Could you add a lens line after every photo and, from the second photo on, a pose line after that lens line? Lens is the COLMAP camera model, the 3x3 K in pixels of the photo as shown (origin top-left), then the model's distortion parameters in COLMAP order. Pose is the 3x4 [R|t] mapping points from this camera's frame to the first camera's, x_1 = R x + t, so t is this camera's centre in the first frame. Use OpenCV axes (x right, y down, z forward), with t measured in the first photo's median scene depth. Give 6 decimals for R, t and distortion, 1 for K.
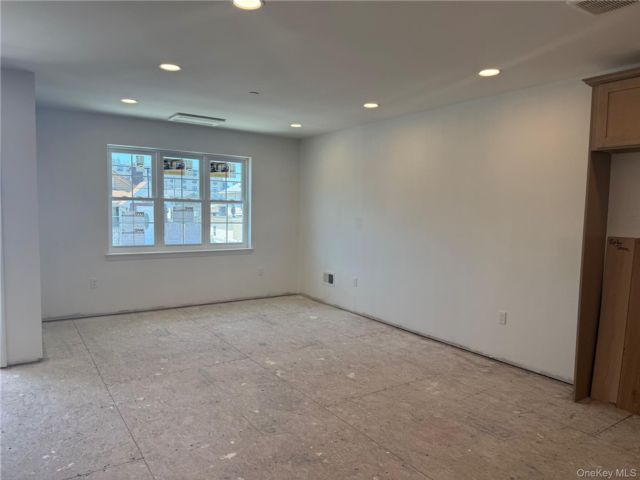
lens RADIAL K [[447.9, 0, 319.5], [0, 447.9, 241.0], [0, 0, 1]] dist [0.012565, -0.028689]
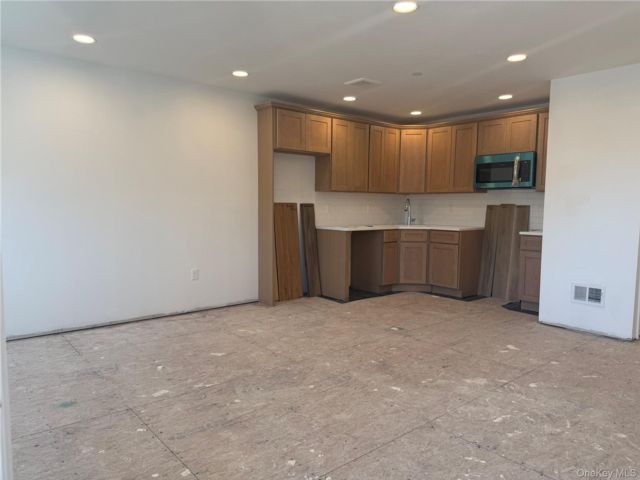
lens RADIAL K [[447.9, 0, 316.8], [0, 447.9, 242.3], [0, 0, 1]] dist [0.012565, -0.028689]
pose [[-0.084491, -0.115300, 0.989731, -0.869681], [0.071897, 0.989988, 0.121467, -0.036388], [-0.993827, 0.081422, -0.075356, 0.849070]]
